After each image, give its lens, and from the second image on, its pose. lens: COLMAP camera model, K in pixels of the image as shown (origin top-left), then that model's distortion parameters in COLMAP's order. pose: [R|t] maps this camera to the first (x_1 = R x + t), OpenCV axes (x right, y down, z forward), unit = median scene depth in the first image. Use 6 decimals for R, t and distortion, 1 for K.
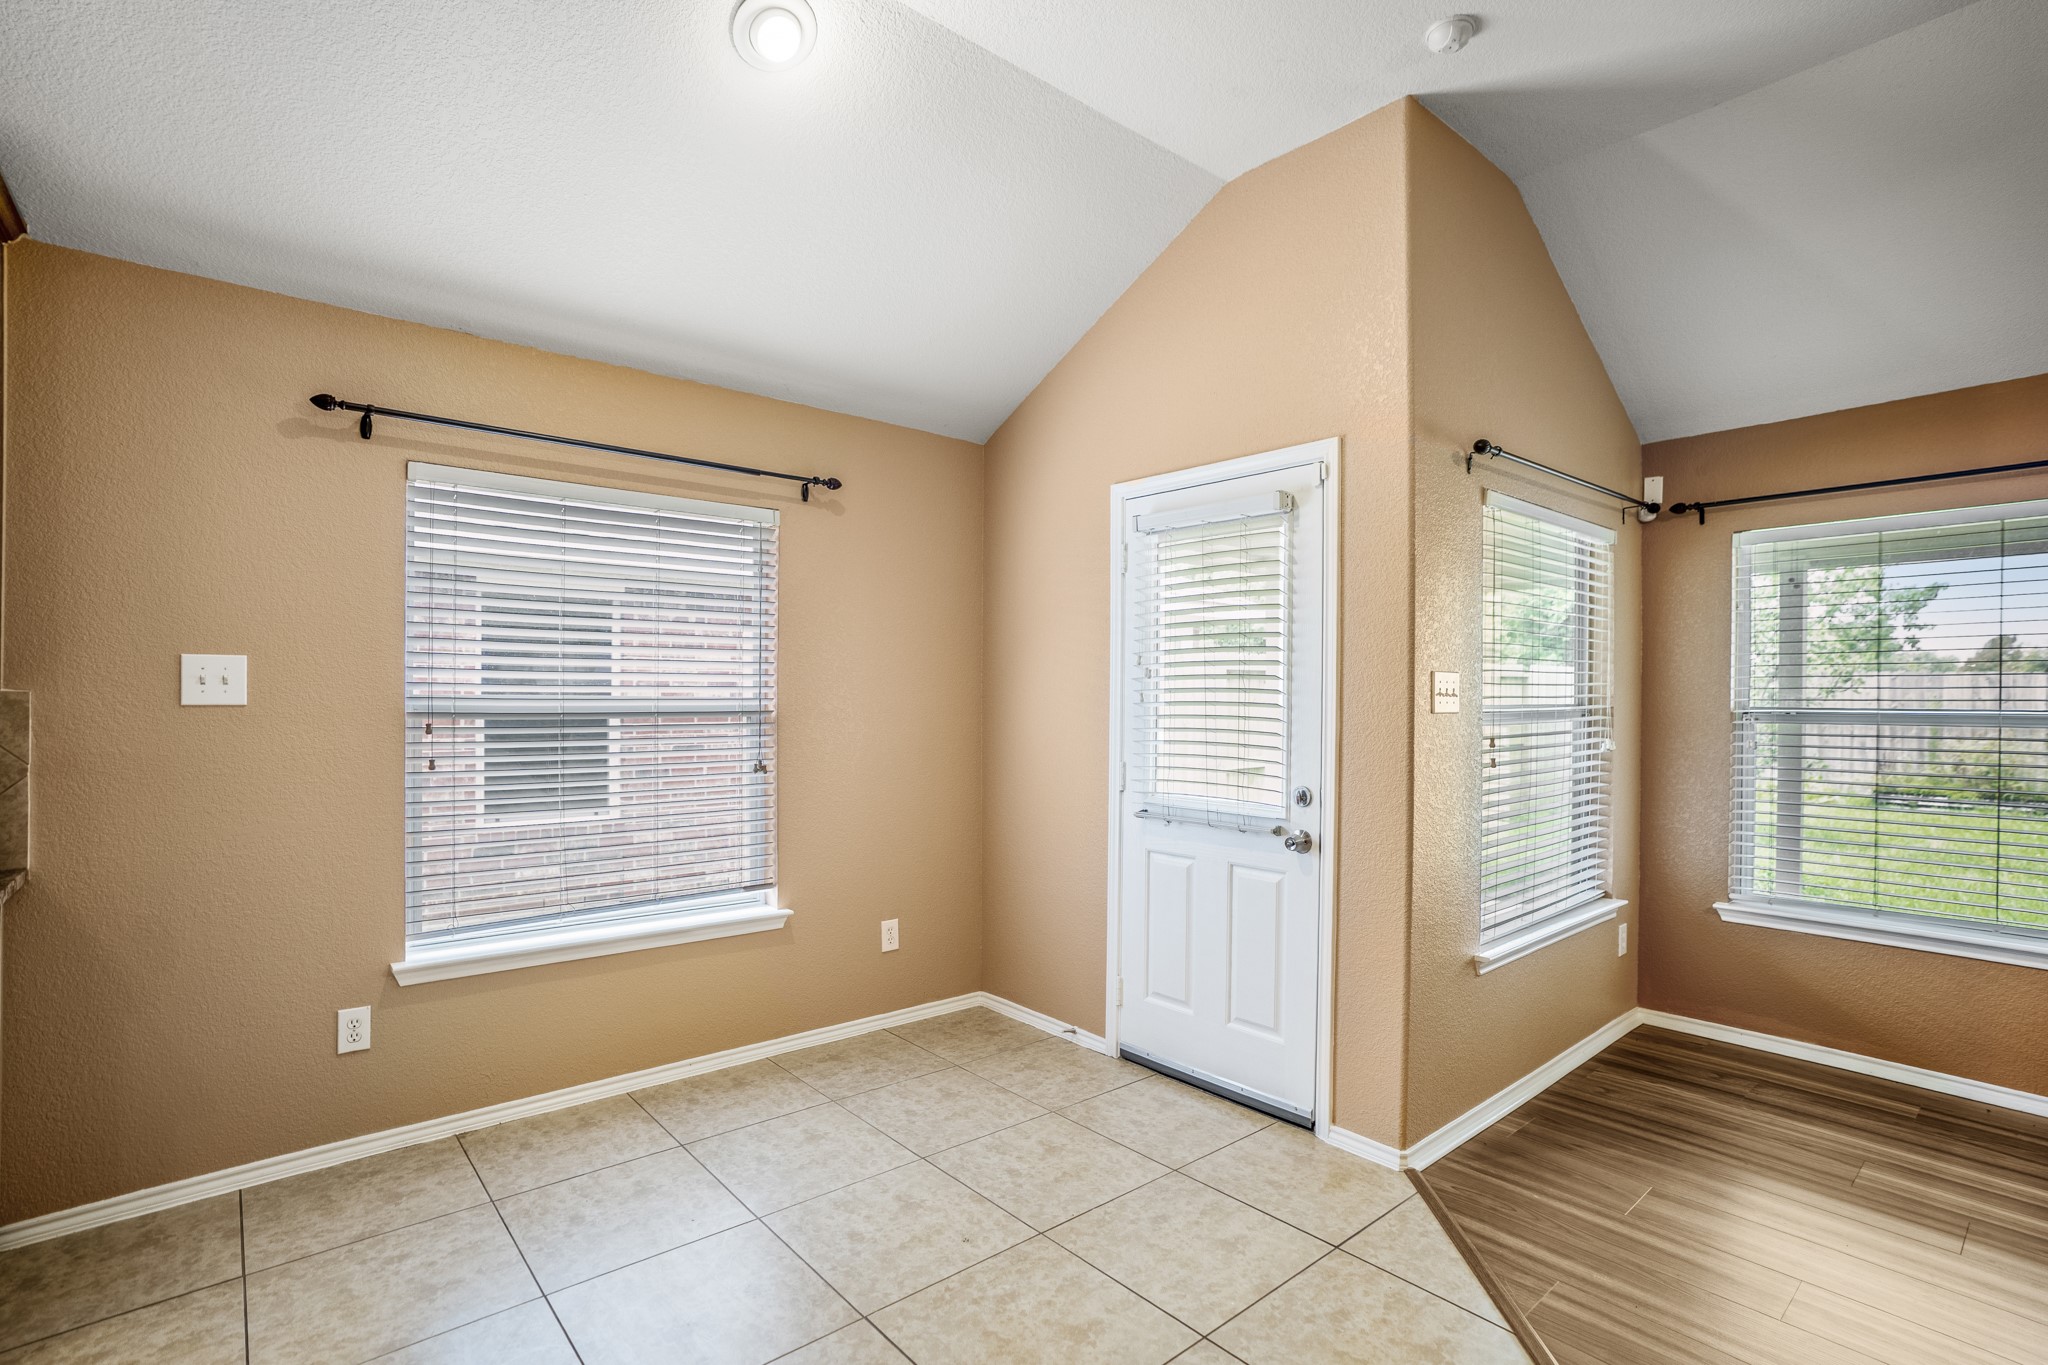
lens RADIAL K [[982.6, 0, 1018.3], [0, 982.6, 692.9], [0, 0, 1]] dist [-0.059530, 0.032897]
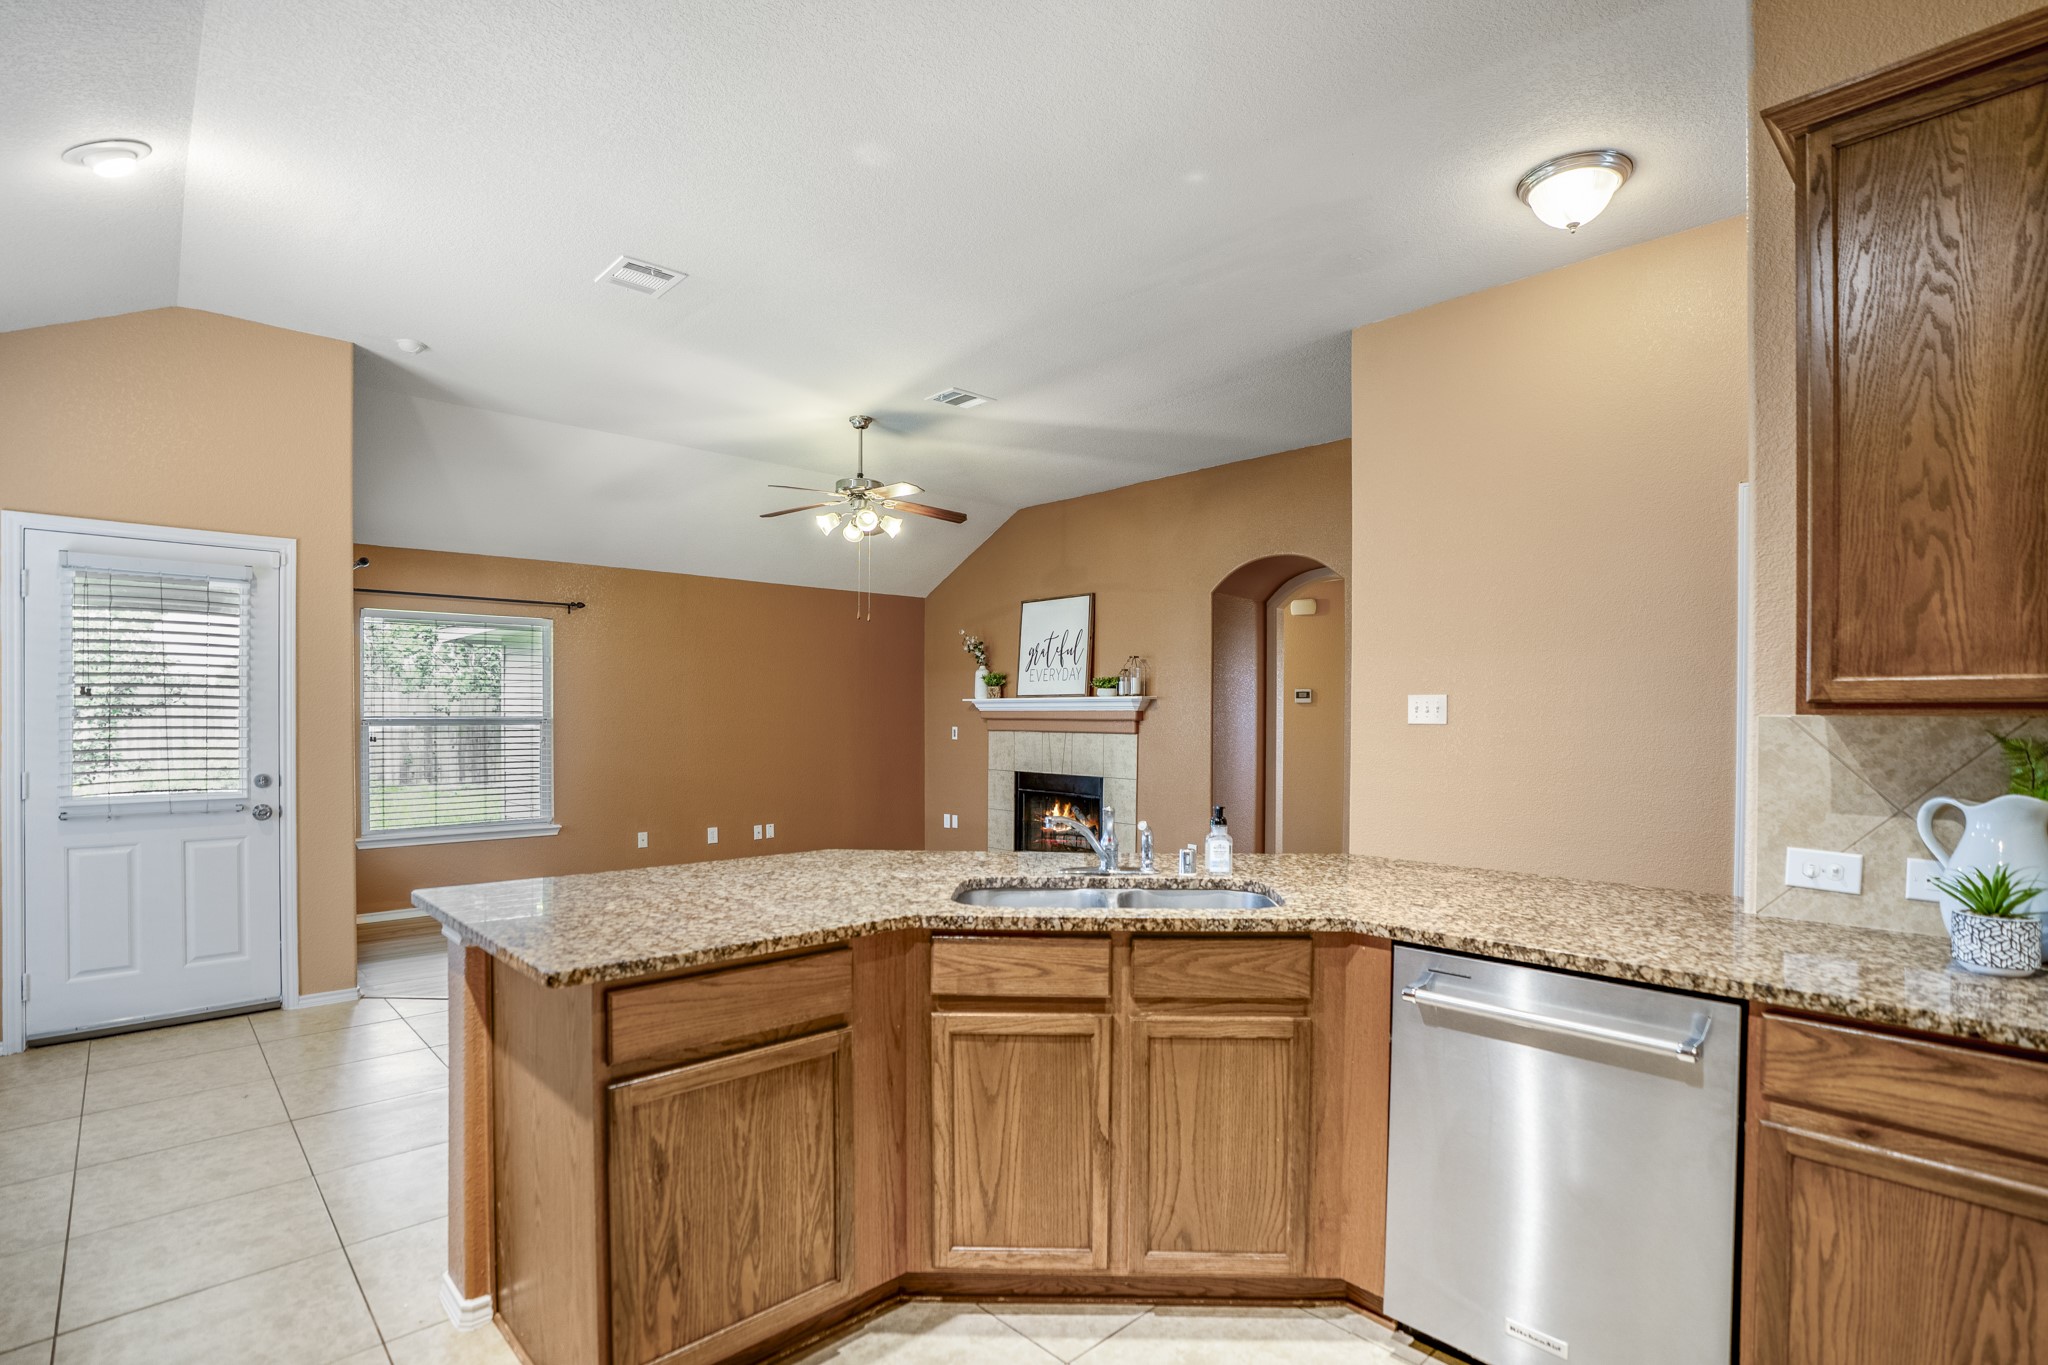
lens RADIAL K [[982.4, 0, 1033.0], [0, 982.4, 736.0], [0, 0, 1]] dist [-0.070826, 0.026113]
pose [[-0.049087, -0.028072, 0.998400, -1.125735], [-0.003715, 0.999603, 0.027923, -0.002619], [-0.998788, -0.002338, -0.049172, -0.060224]]
